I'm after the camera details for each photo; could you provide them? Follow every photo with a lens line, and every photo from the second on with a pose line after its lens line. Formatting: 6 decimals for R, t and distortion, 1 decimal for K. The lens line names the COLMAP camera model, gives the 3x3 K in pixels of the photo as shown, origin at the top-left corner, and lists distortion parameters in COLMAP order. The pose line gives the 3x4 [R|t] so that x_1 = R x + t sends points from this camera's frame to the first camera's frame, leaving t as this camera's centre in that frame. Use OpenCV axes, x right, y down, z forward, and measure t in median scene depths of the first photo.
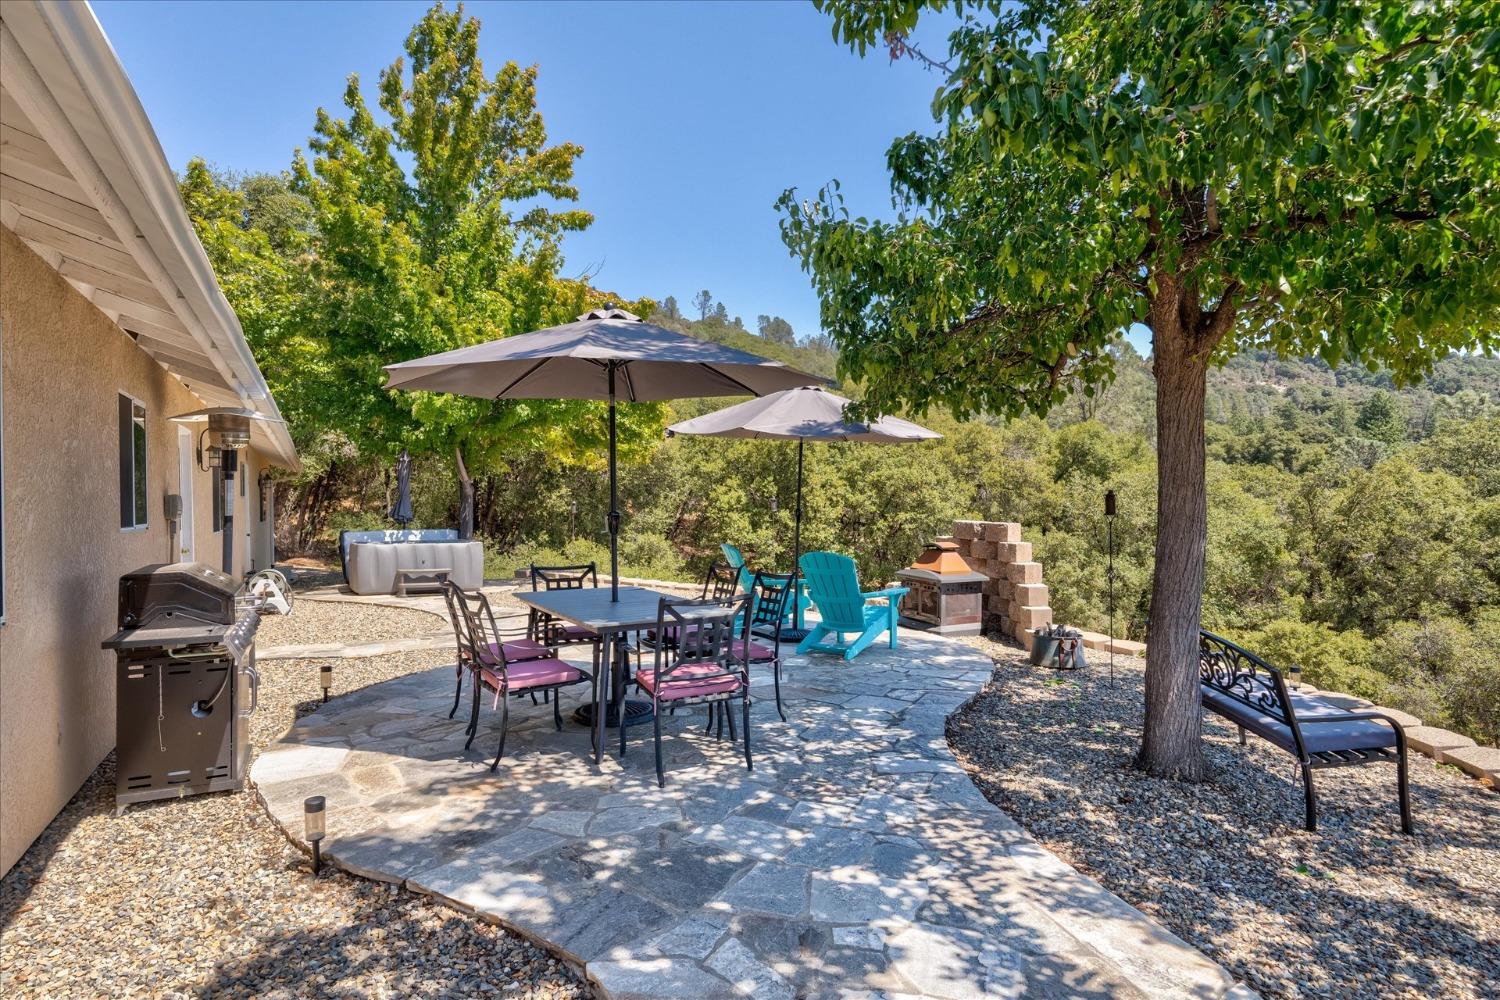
lens RADIAL K [[811.7, 0, 757.9], [0, 811.7, 500.3], [0, 0, 1]] dist [-0.001757, -0.000264]
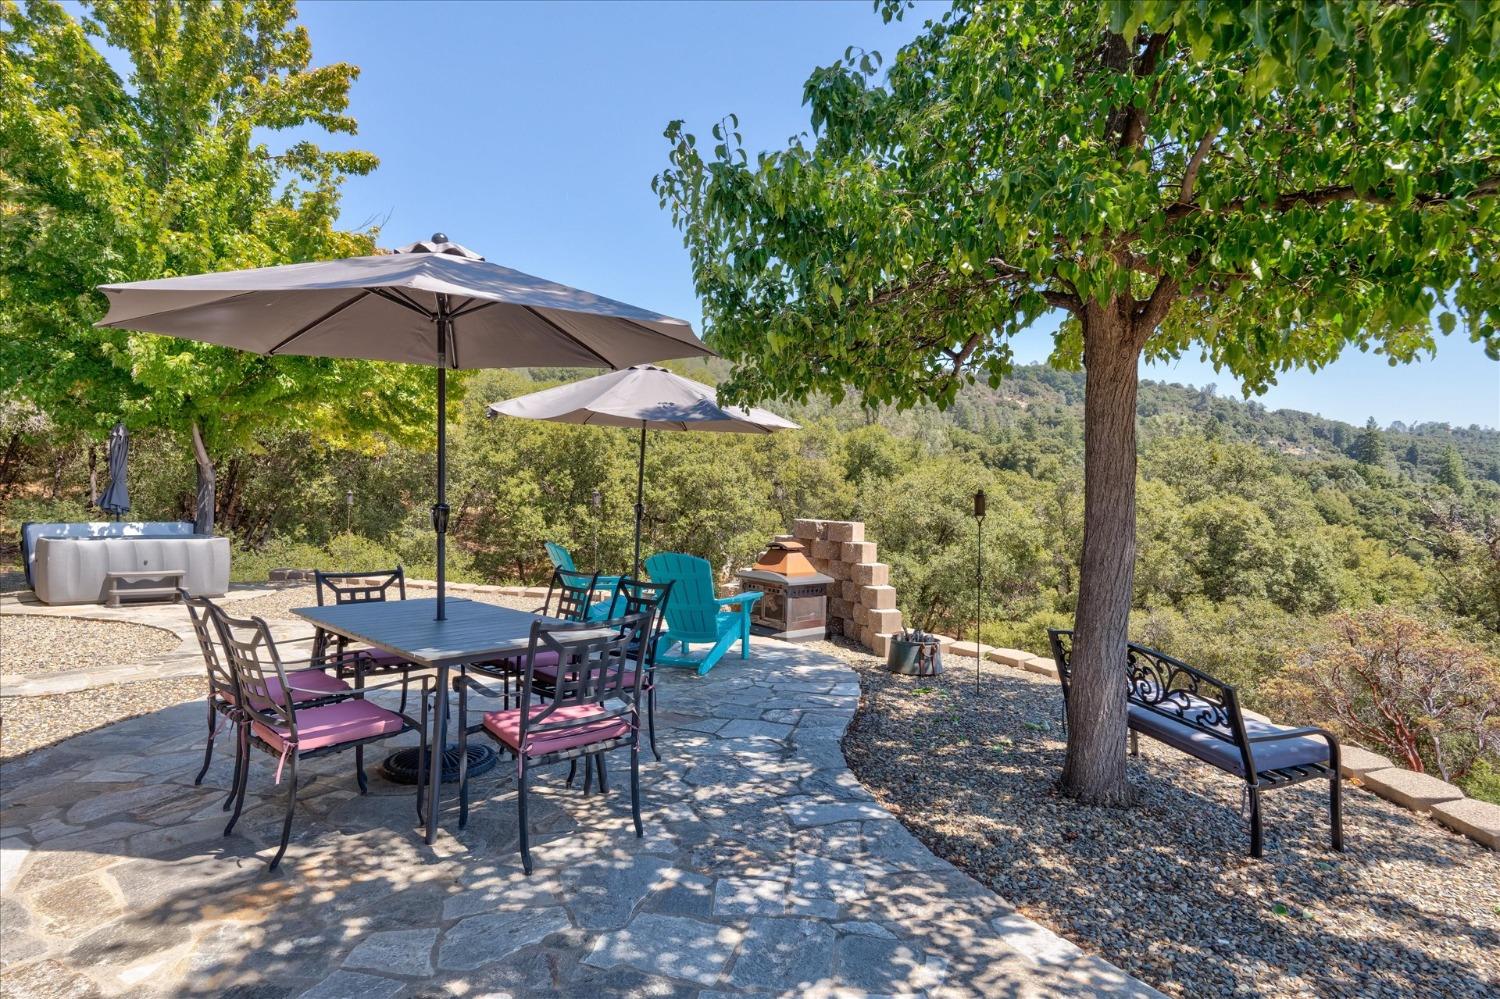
lens RADIAL K [[811.7, 0, 757.9], [0, 811.7, 499.8], [0, 0, 1]] dist [-0.001757, -0.000264]
pose [[0.966079, 0.017565, 0.257647, -0.062525], [-0.018691, 0.999823, 0.001922, 0.002029], [-0.257568, -0.006672, 0.966237, 0.125483]]
